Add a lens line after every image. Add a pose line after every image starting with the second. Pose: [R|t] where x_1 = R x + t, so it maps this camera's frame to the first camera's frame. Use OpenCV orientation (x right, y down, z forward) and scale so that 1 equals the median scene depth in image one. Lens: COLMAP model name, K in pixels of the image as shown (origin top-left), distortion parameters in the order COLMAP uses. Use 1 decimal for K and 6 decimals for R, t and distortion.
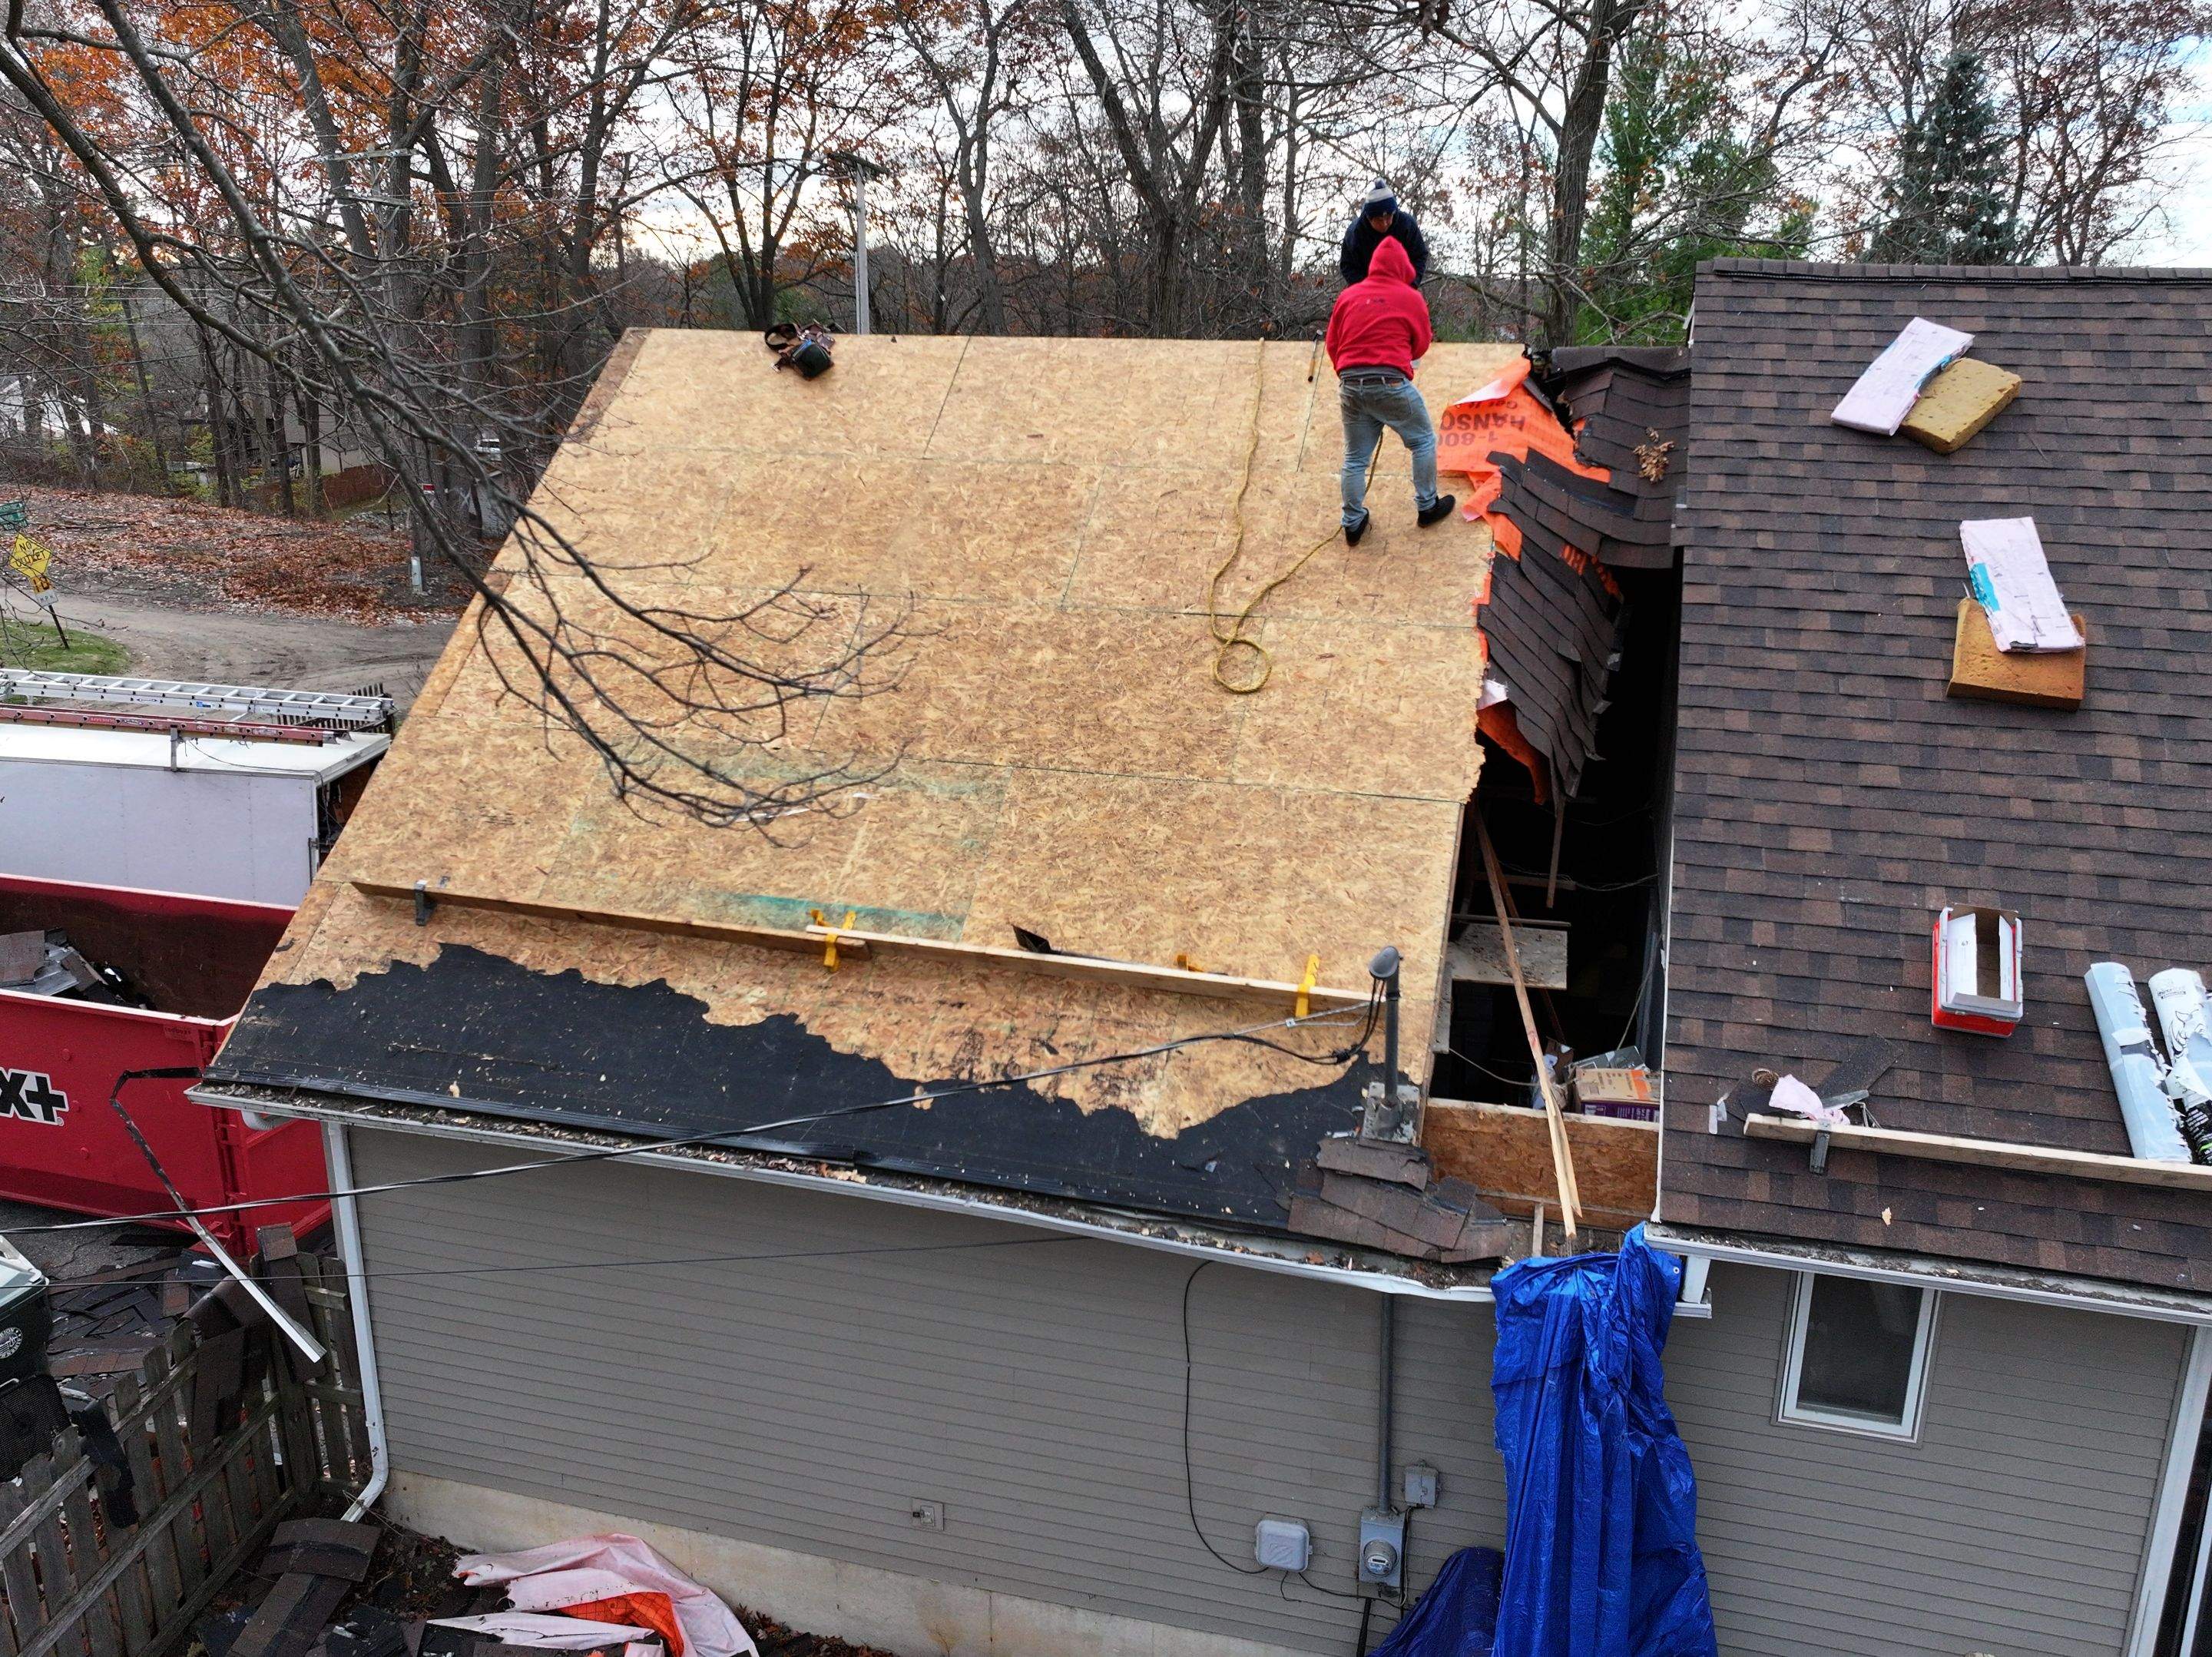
lens RADIAL K [[1783.5, 0, 1106.0], [0, 1783.5, 828.5], [0, 0, 1]] dist [0.008458, -0.007359]
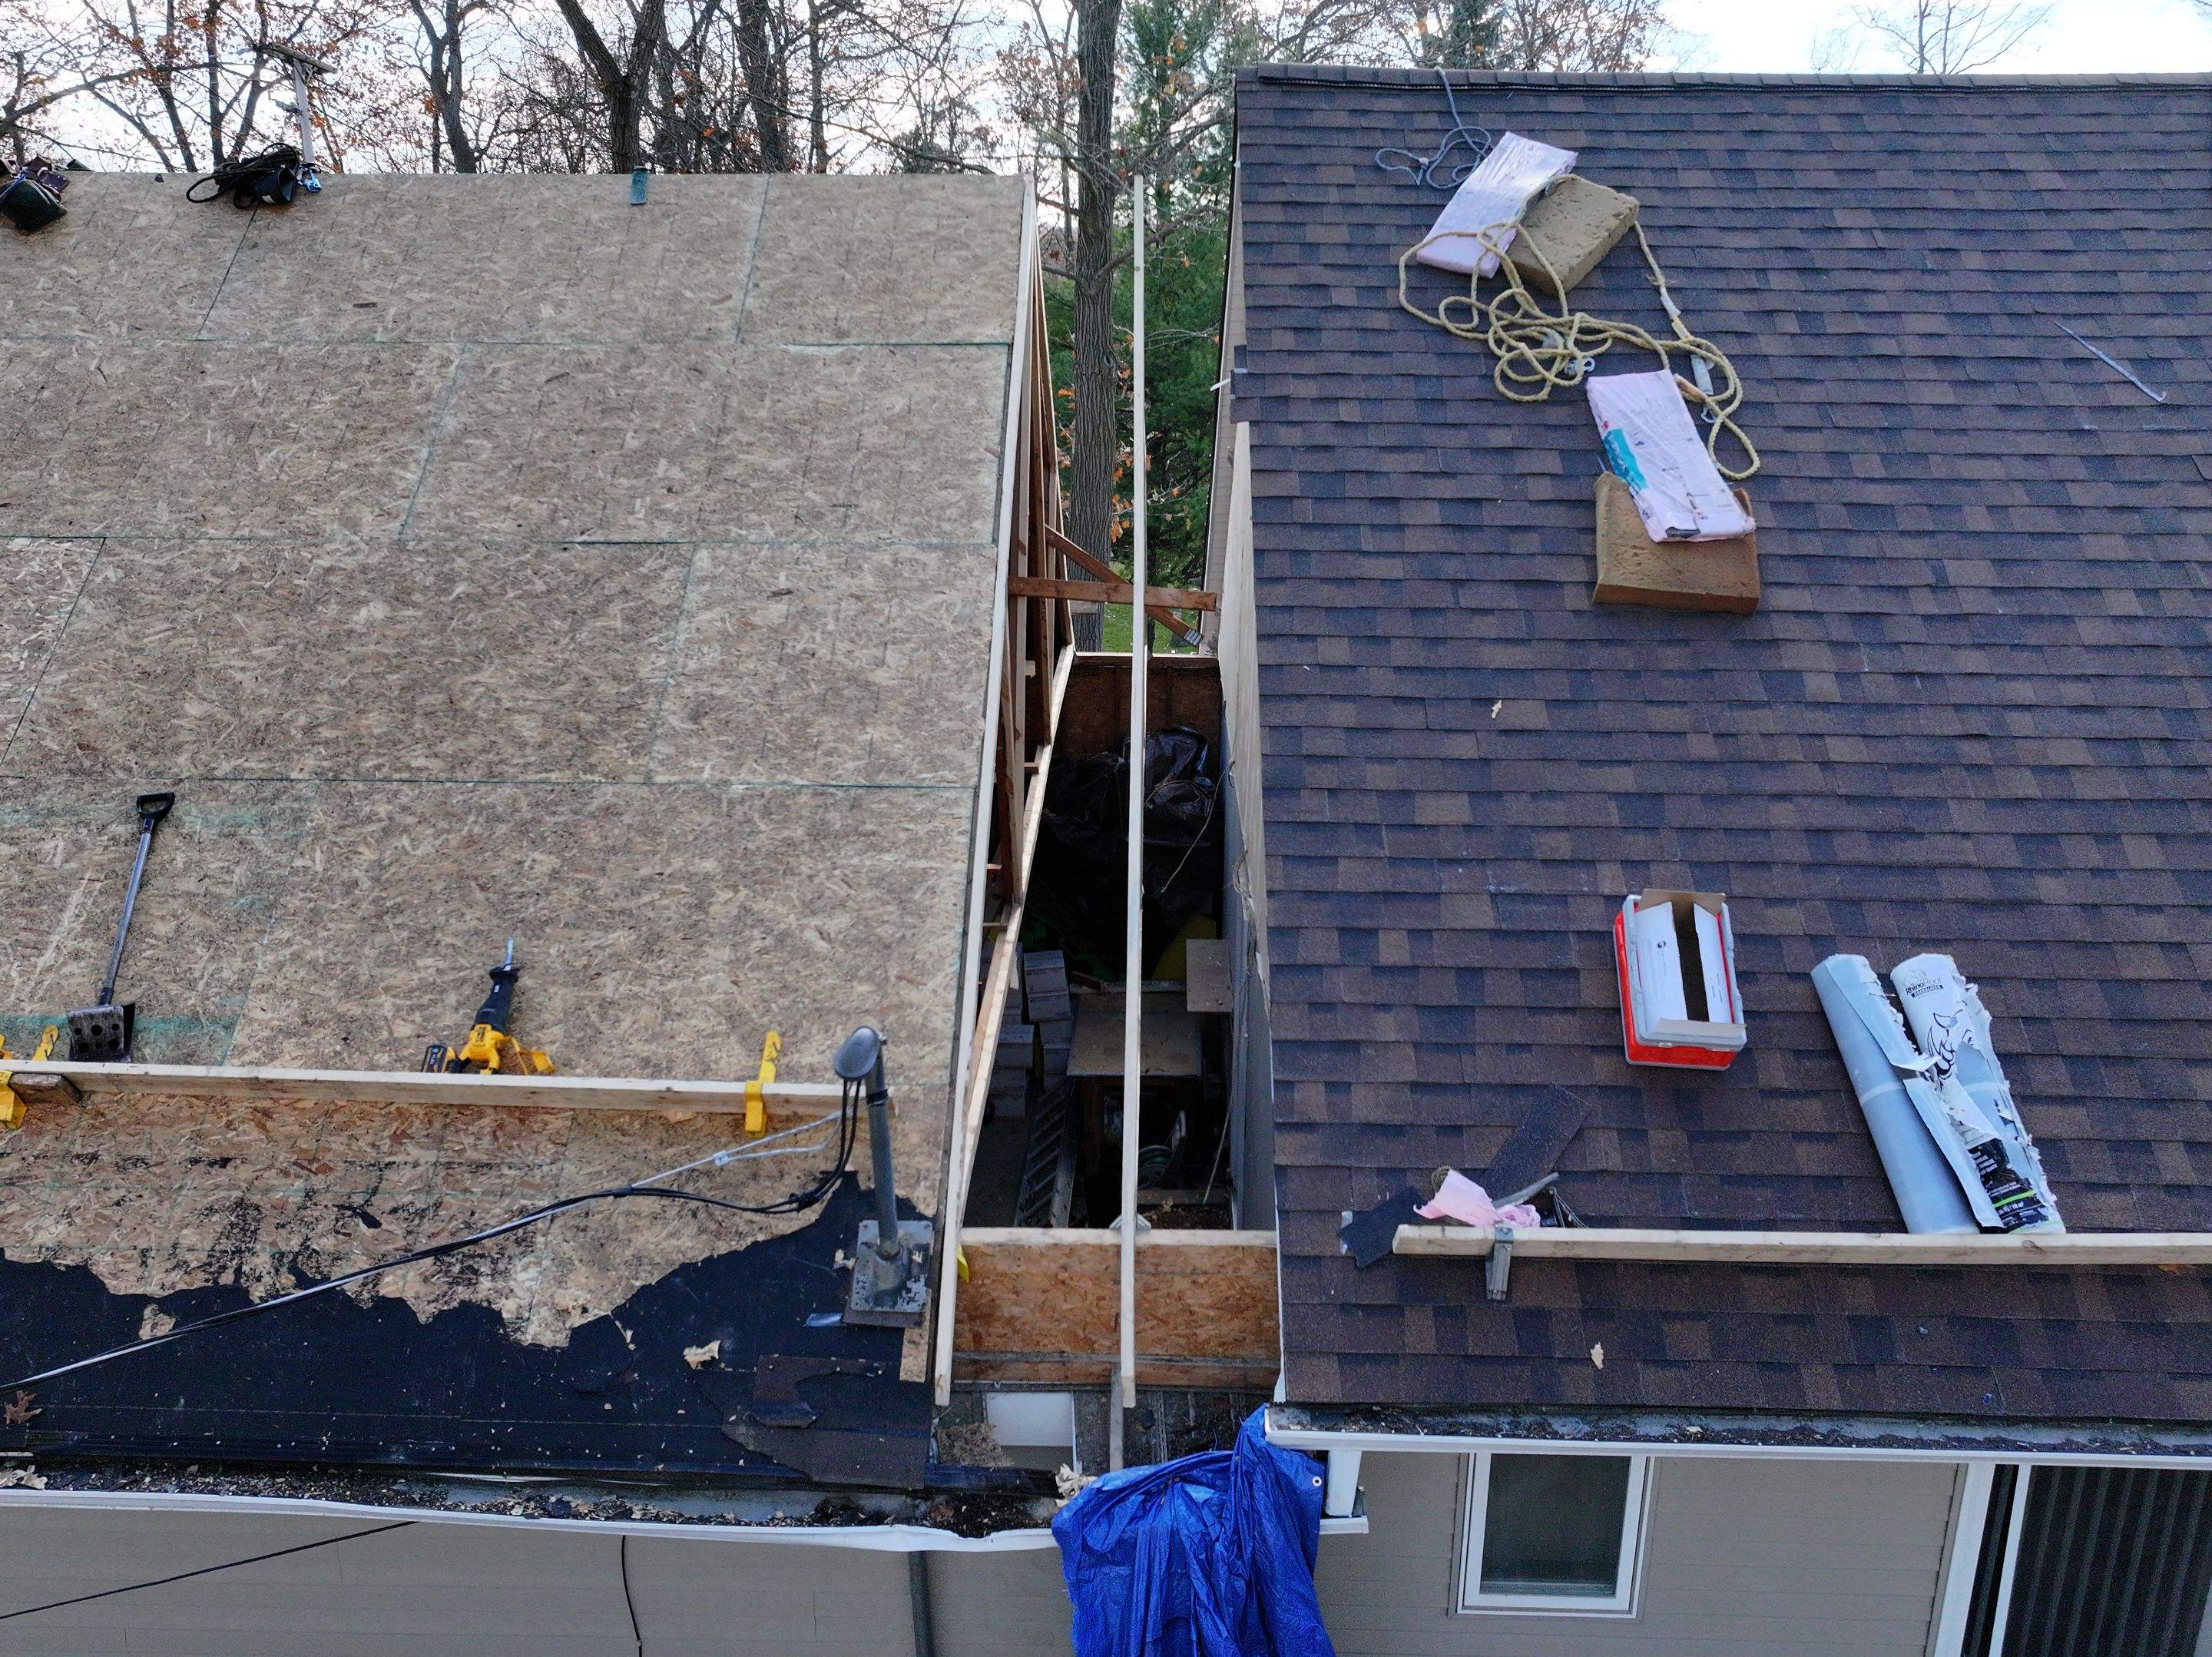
lens RADIAL K [[1783.5, 0, 1106.0], [0, 1783.5, 828.5], [0, 0, 1]] dist [0.008458, -0.007359]
pose [[0.971889, -0.078419, 0.221997, 0.092713], [0.072435, 0.996759, 0.034981, -0.020166], [-0.224021, -0.017917, 0.974420, 0.301979]]
